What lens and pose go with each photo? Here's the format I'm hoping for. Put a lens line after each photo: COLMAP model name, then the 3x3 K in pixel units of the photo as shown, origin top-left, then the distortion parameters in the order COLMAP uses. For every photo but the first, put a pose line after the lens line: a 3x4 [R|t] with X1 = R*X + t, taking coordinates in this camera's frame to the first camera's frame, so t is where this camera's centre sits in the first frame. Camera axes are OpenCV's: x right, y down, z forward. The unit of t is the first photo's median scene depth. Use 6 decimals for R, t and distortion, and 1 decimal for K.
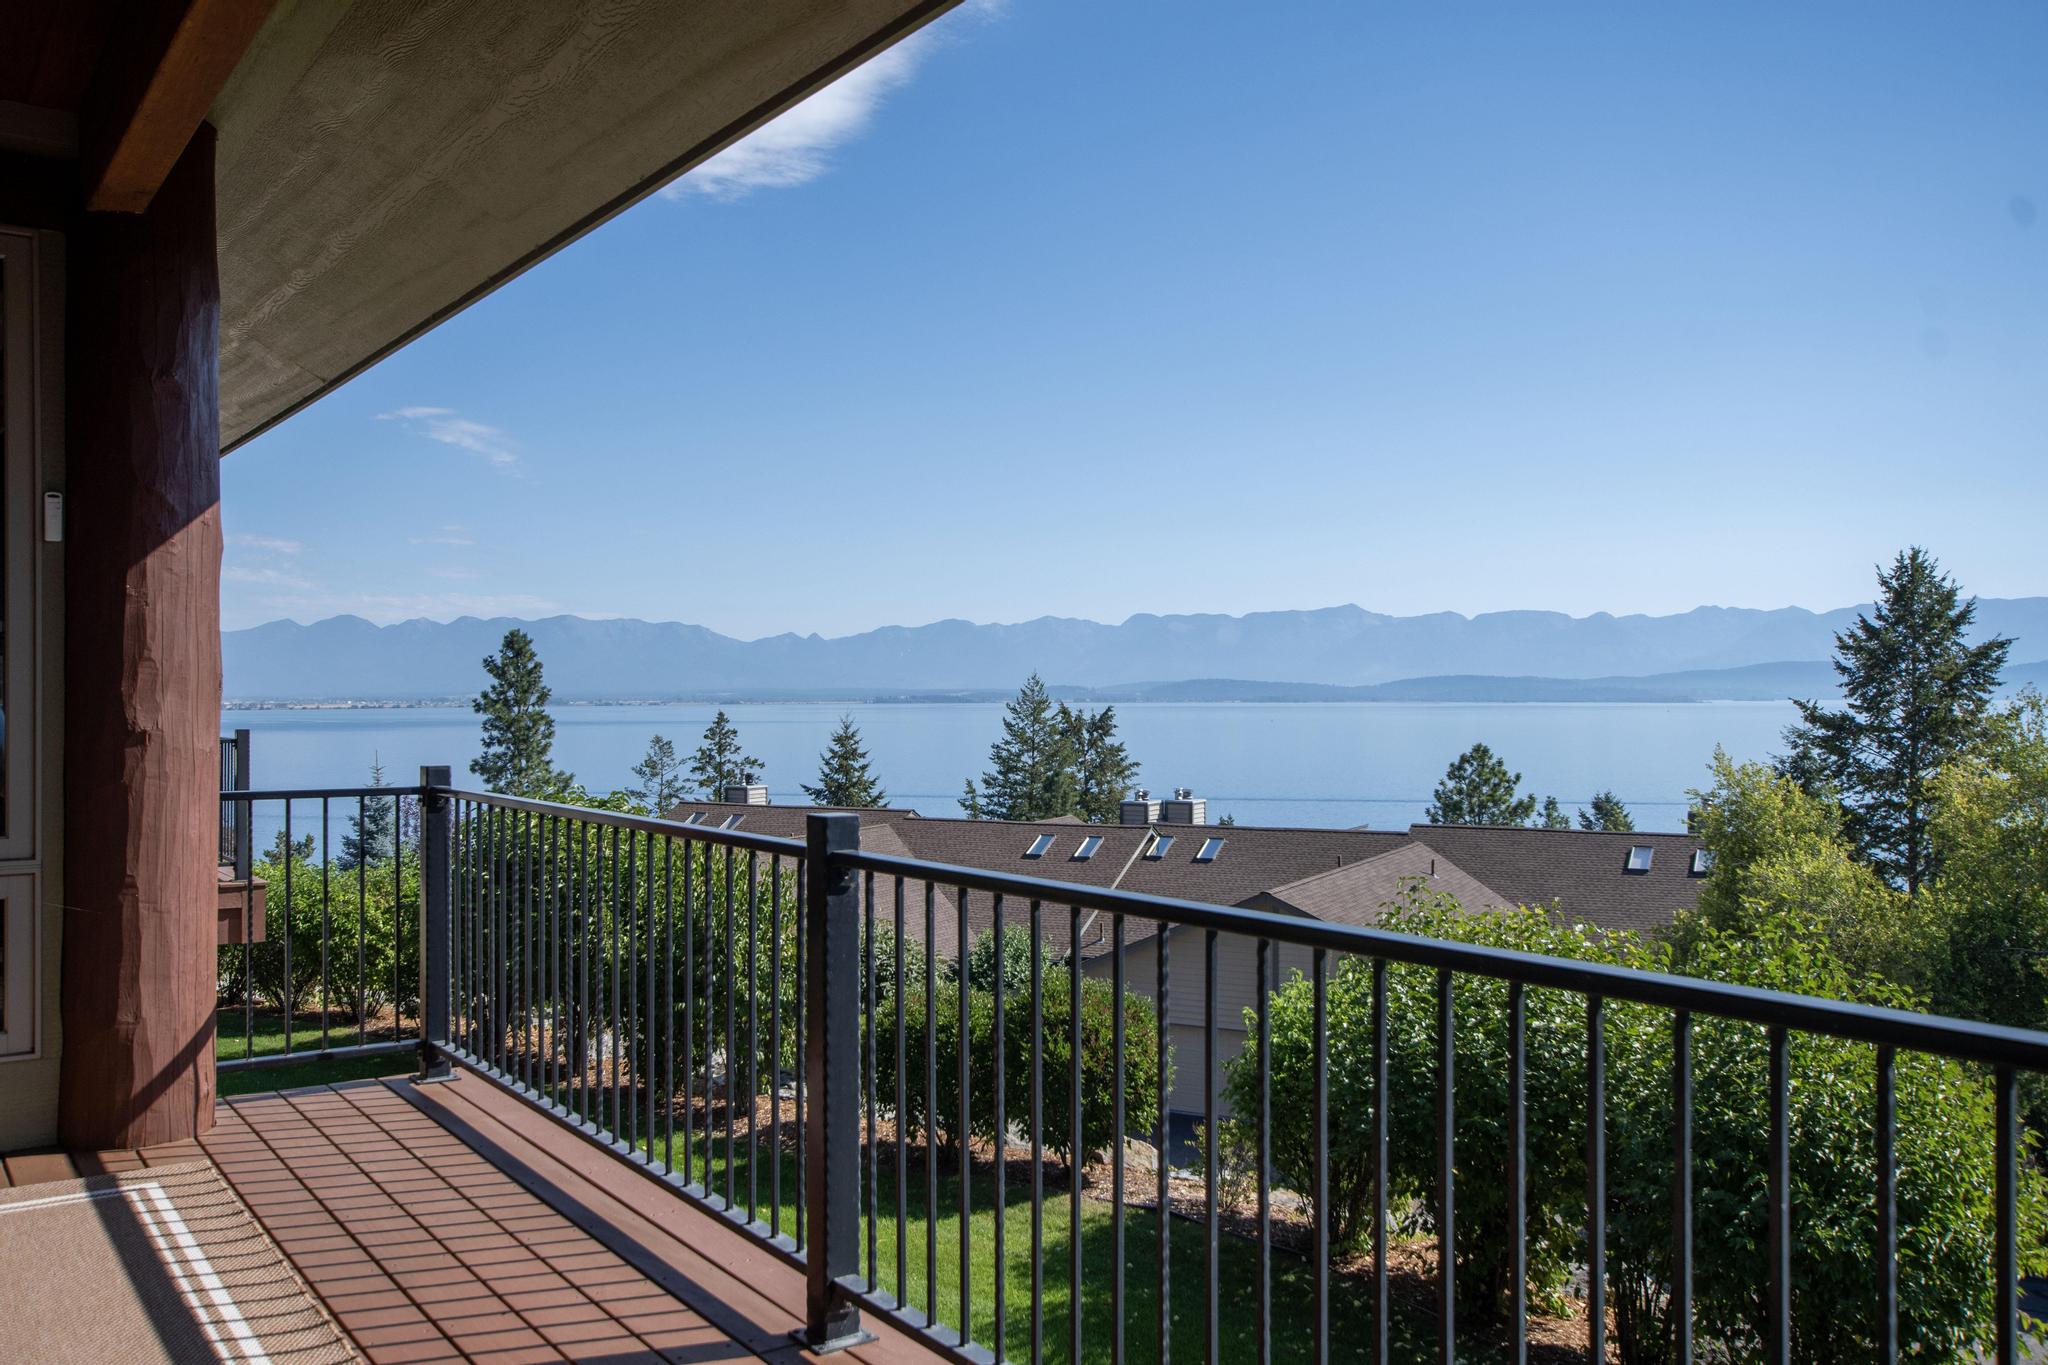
lens RADIAL K [[1671.8, 0, 1036.0], [0, 1671.8, 693.3], [0, 0, 1]] dist [0.007054, 0.005479]
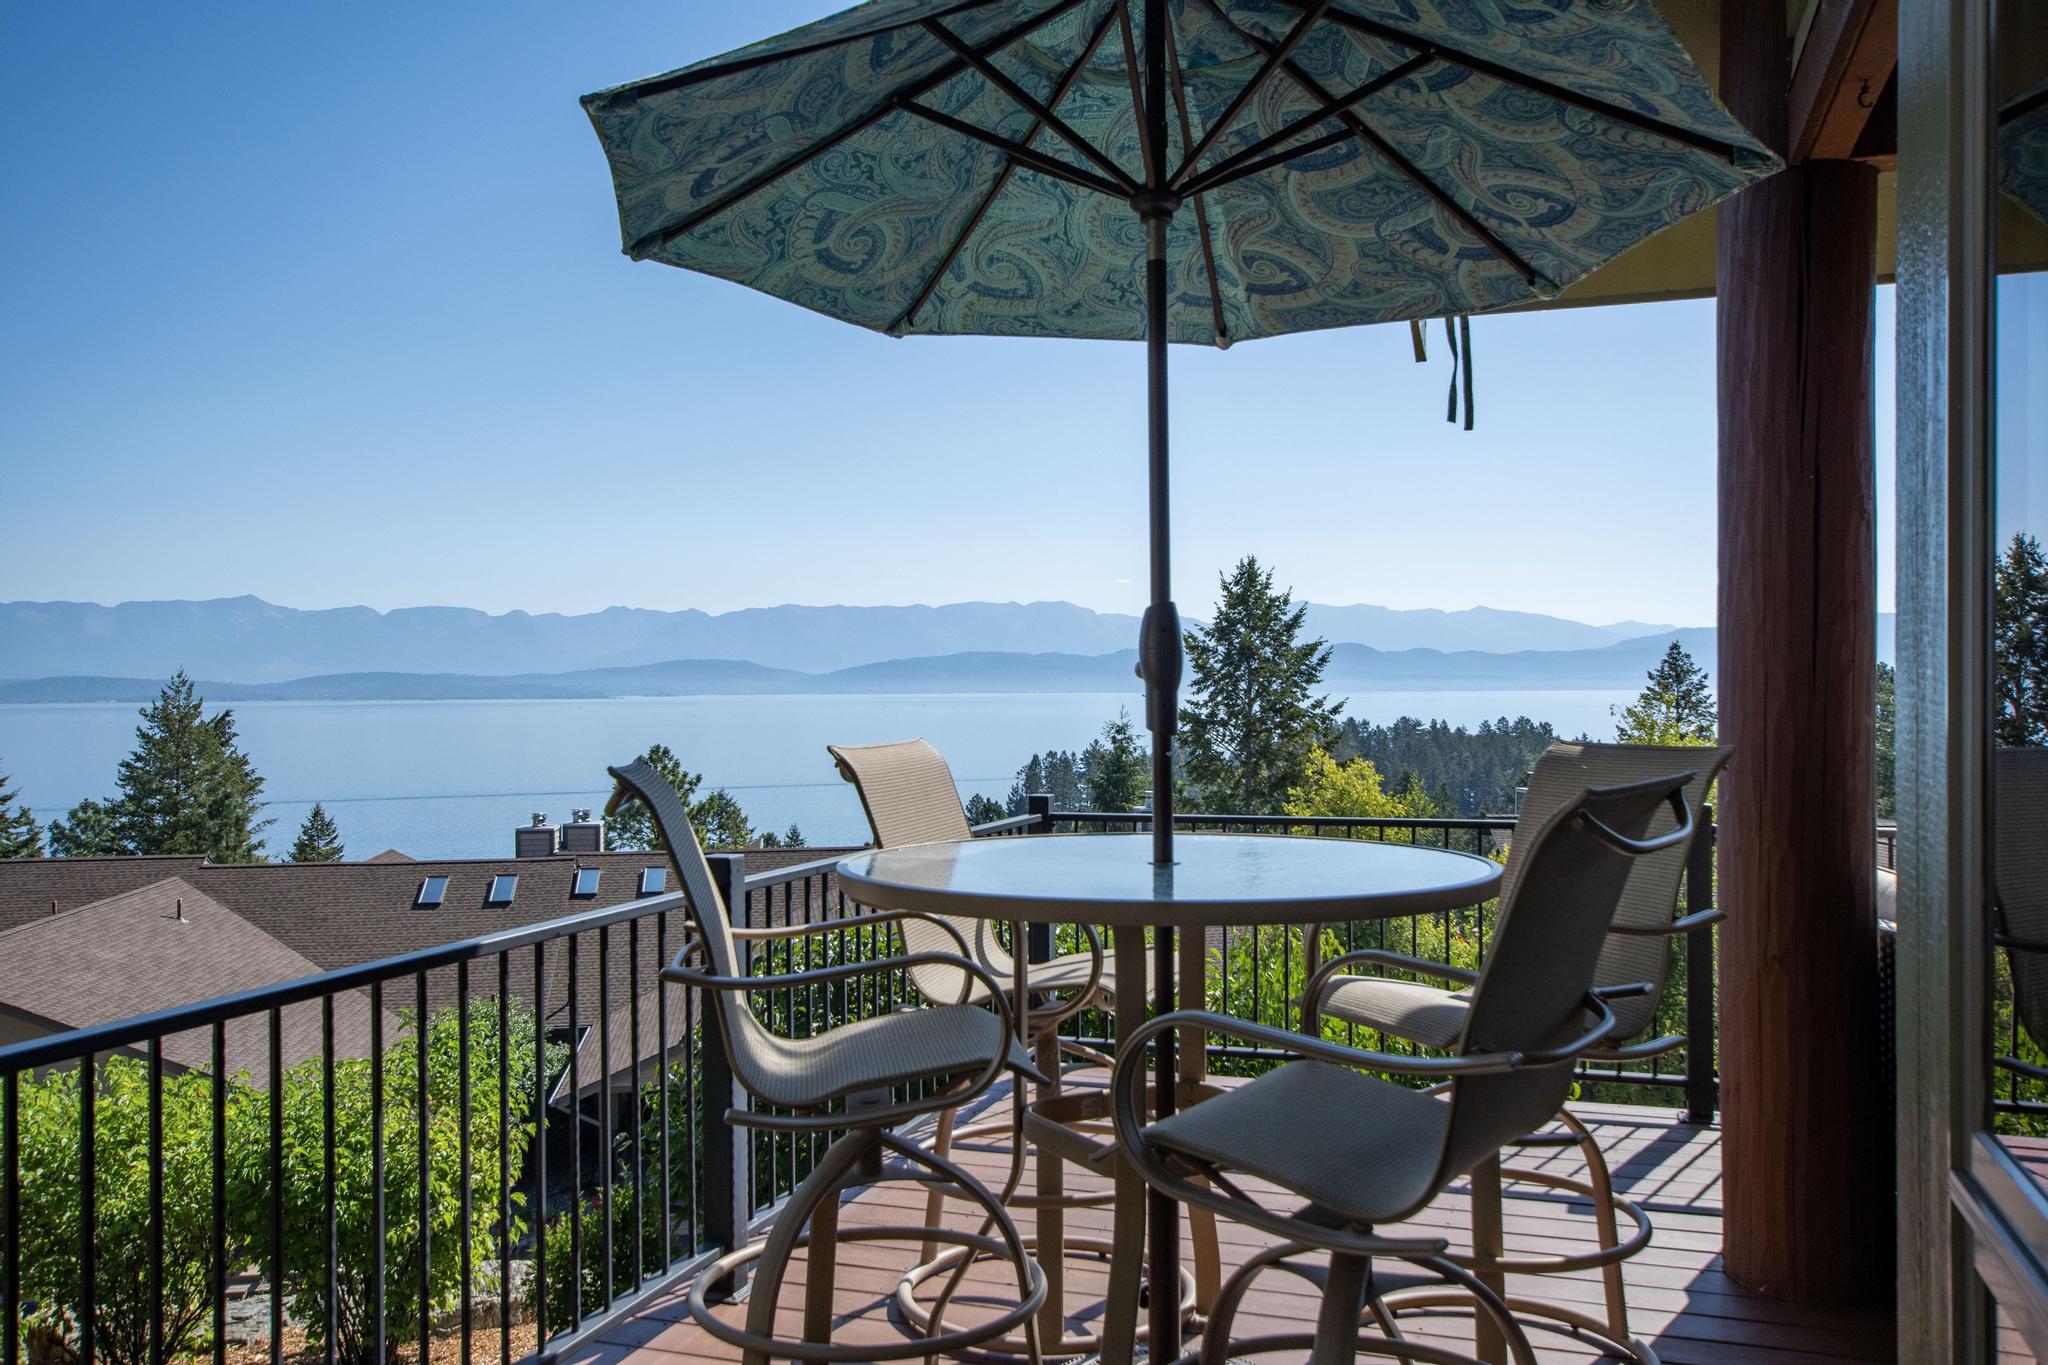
lens RADIAL K [[1671.8, 0, 1017.4], [0, 1671.8, 683.7], [0, 0, 1]] dist [0.007054, 0.005479]
pose [[0.816124, -0.002508, 0.577871, -0.129885], [0.004808, 0.999985, -0.002449, -0.001253], [-0.577857, 0.004777, 0.816124, 0.119481]]
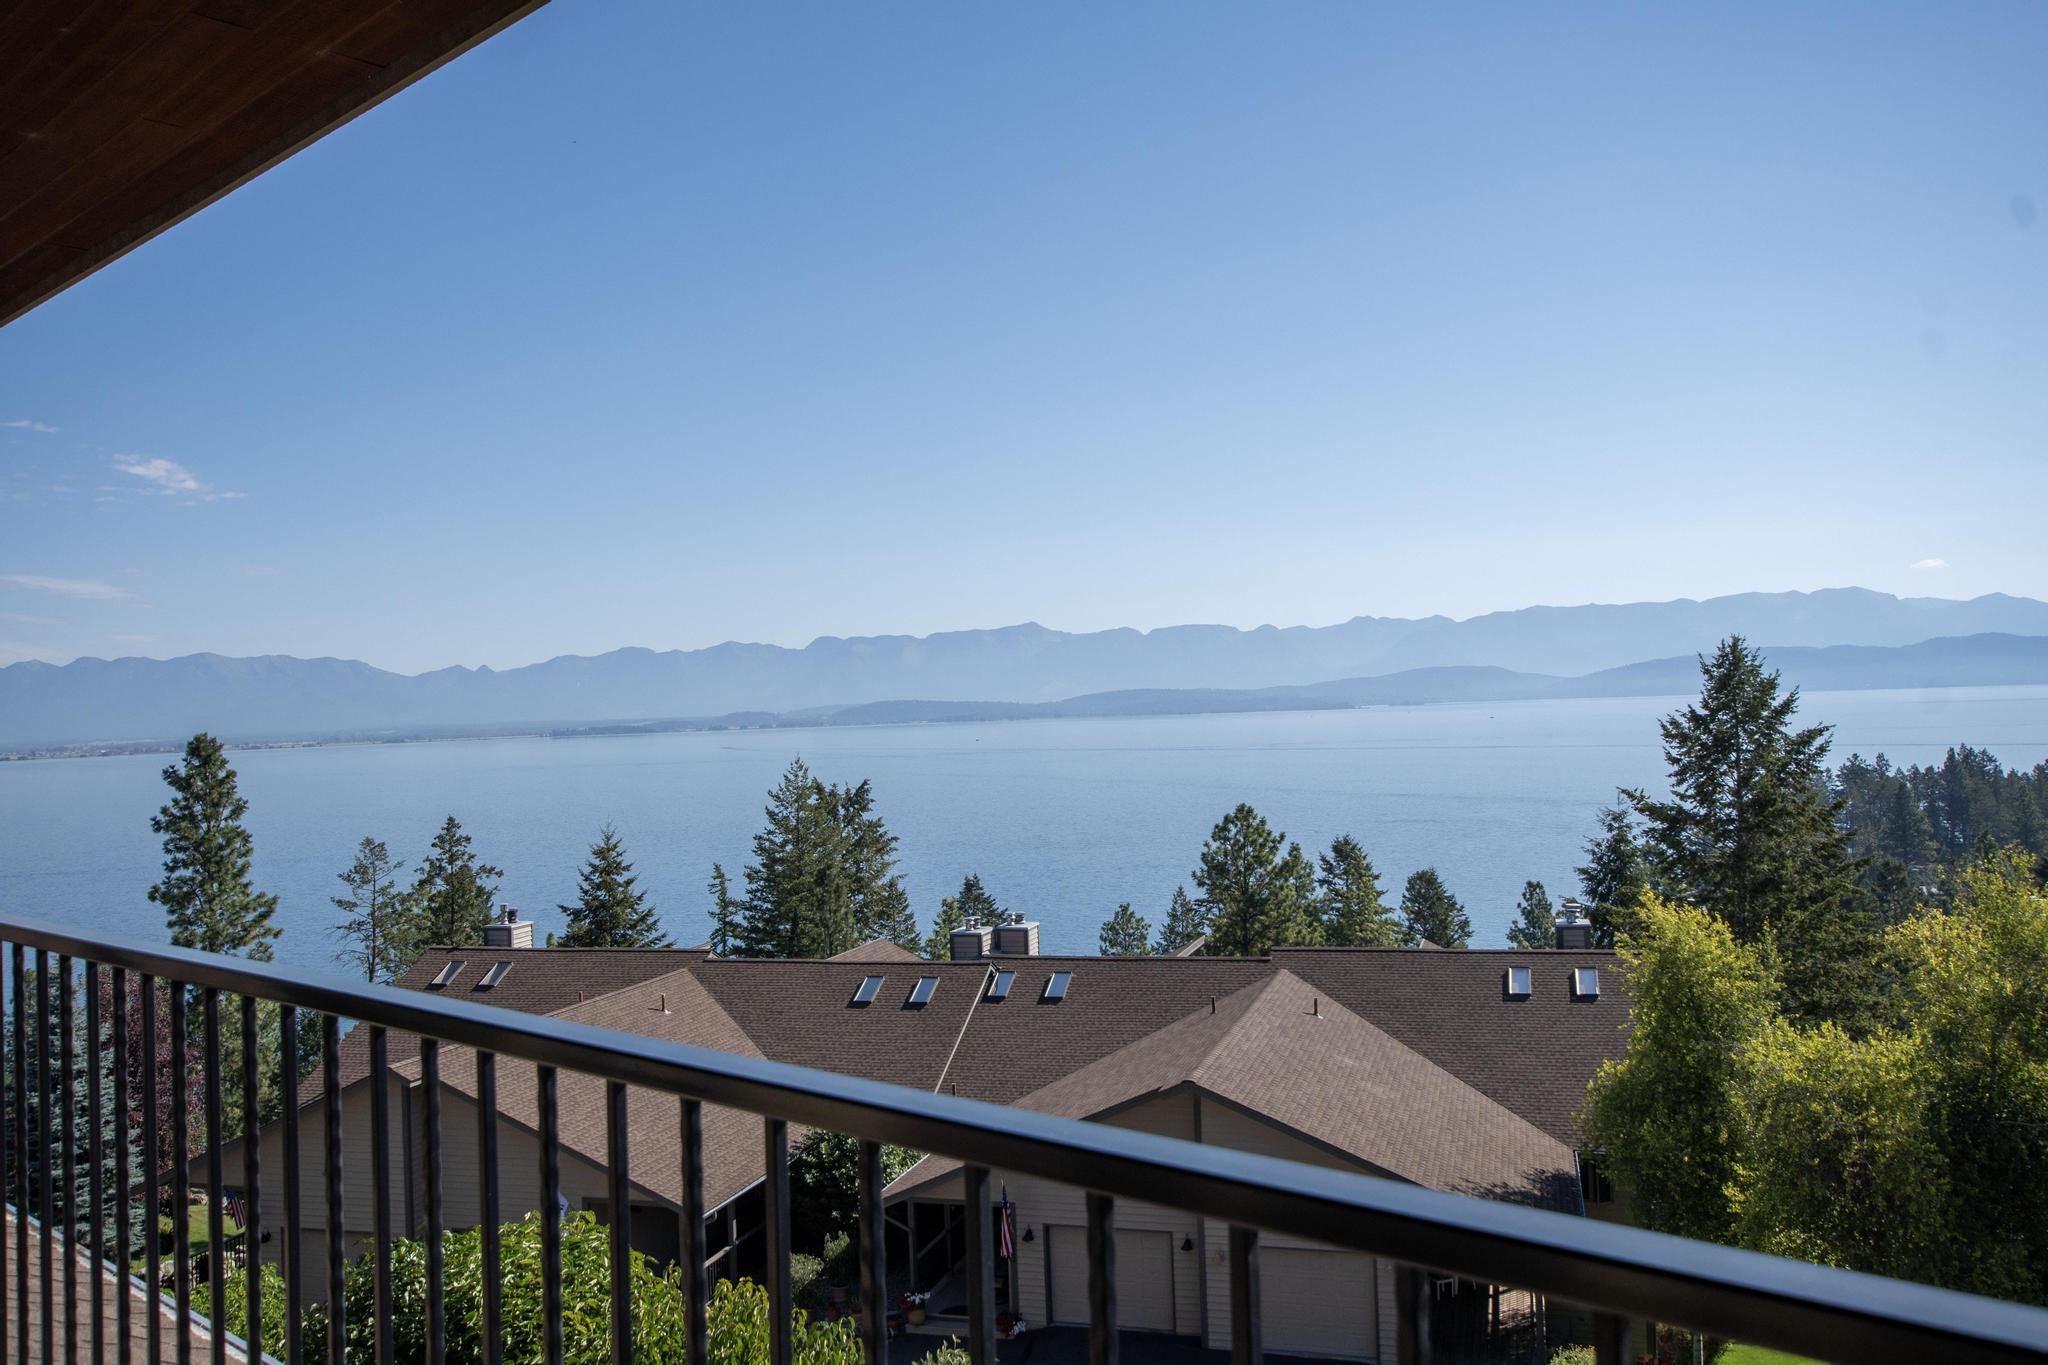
lens RADIAL K [[1671.8, 0, 1031.8], [0, 1671.8, 689.4], [0, 0, 1]] dist [0.007054, 0.005479]
pose [[0.982471, -0.029114, 0.184127, -0.041409], [0.031880, 0.999419, -0.012079, -0.032683], [-0.183668, 0.017737, 0.982828, 0.056970]]
